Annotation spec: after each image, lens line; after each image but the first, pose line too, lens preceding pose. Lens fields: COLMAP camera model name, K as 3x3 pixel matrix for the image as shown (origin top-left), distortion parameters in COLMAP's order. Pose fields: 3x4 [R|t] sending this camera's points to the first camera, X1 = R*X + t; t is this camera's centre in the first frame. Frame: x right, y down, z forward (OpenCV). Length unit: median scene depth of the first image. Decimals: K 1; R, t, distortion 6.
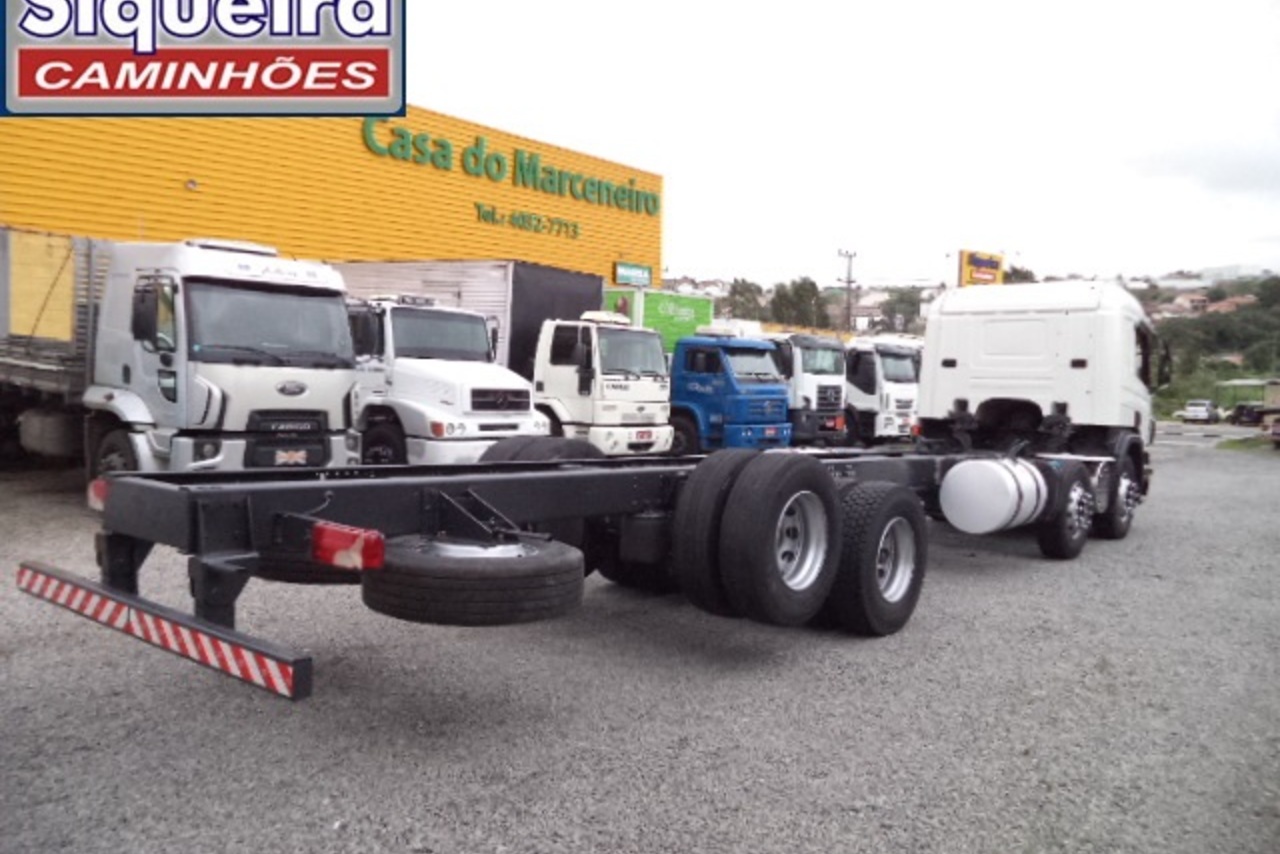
lens RADIAL K [[1018.5, 0, 650.2], [0, 1018.5, 420.5], [0, 0, 1]] dist [-0.030095, 0.000523]
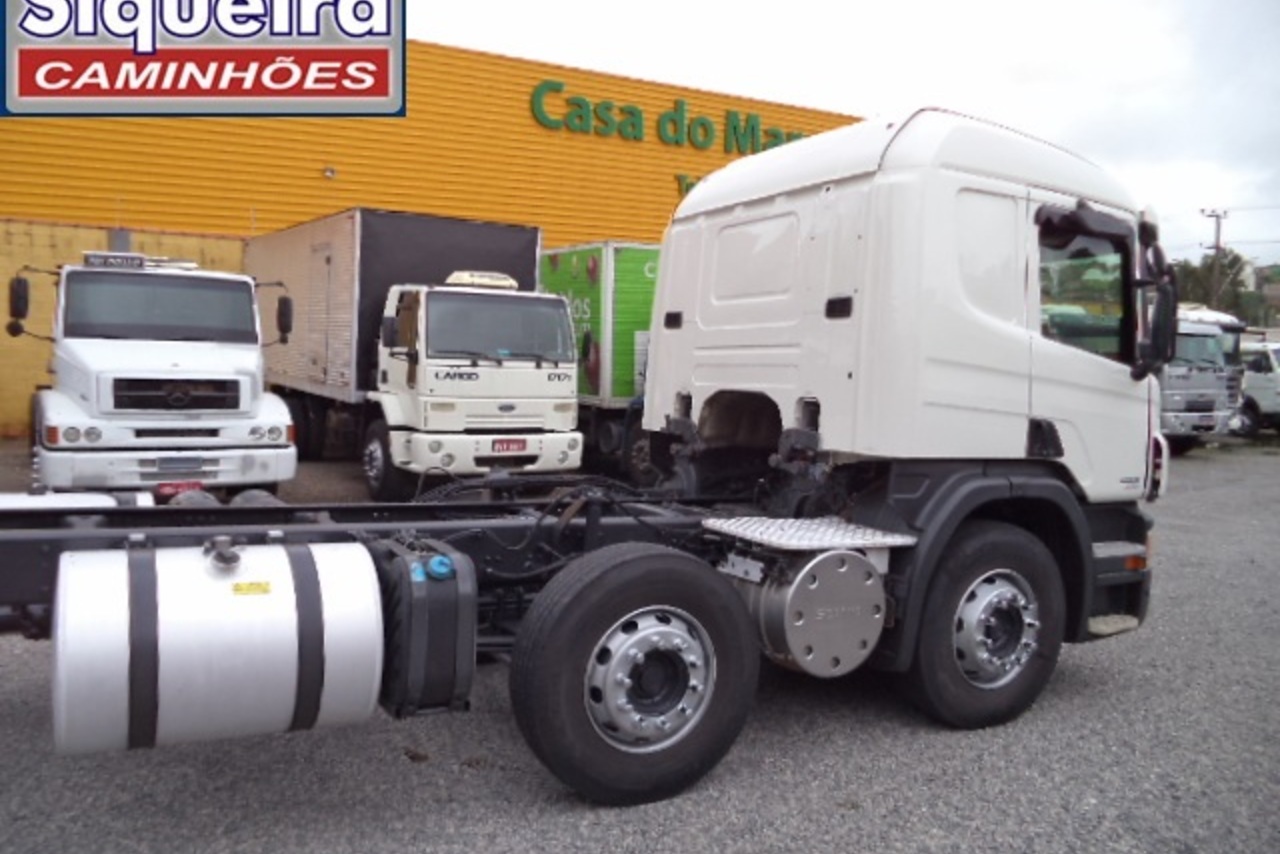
lens RADIAL K [[1018.5, 0, 633.9], [0, 1018.5, 424.9], [0, 0, 1]] dist [-0.030095, 0.000523]
pose [[0.921325, 0.011616, -0.388621, 0.235798], [-0.008742, 0.999920, 0.009163, -0.004728], [0.388696, -0.005045, 0.921352, 0.268229]]
